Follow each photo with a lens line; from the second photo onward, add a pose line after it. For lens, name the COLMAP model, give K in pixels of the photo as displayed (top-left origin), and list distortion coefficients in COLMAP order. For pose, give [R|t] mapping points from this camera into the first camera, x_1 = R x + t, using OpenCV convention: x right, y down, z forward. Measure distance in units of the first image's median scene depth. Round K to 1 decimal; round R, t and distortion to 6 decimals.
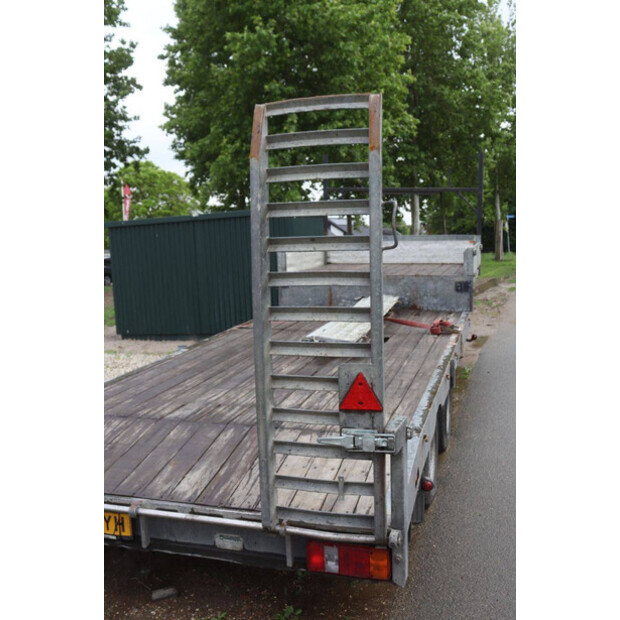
lens RADIAL K [[659.3, 0, 310.0], [0, 659.3, 310.0], [0, 0, 1]] dist [-0.146004, 0.300734]
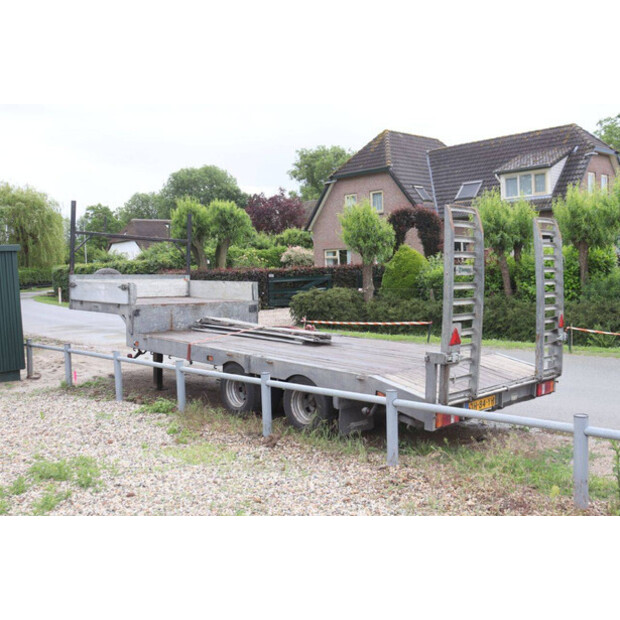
lens RADIAL K [[625.1, 0, 310.0], [0, 625.1, 310.0], [0, 0, 1]] dist [-0.135201, 0.255670]
pose [[0.498094, -0.031022, 0.866568, -0.914883], [0.096185, 0.995169, -0.019661, 0.007998], [-0.861772, 0.093144, 0.498672, 0.191156]]
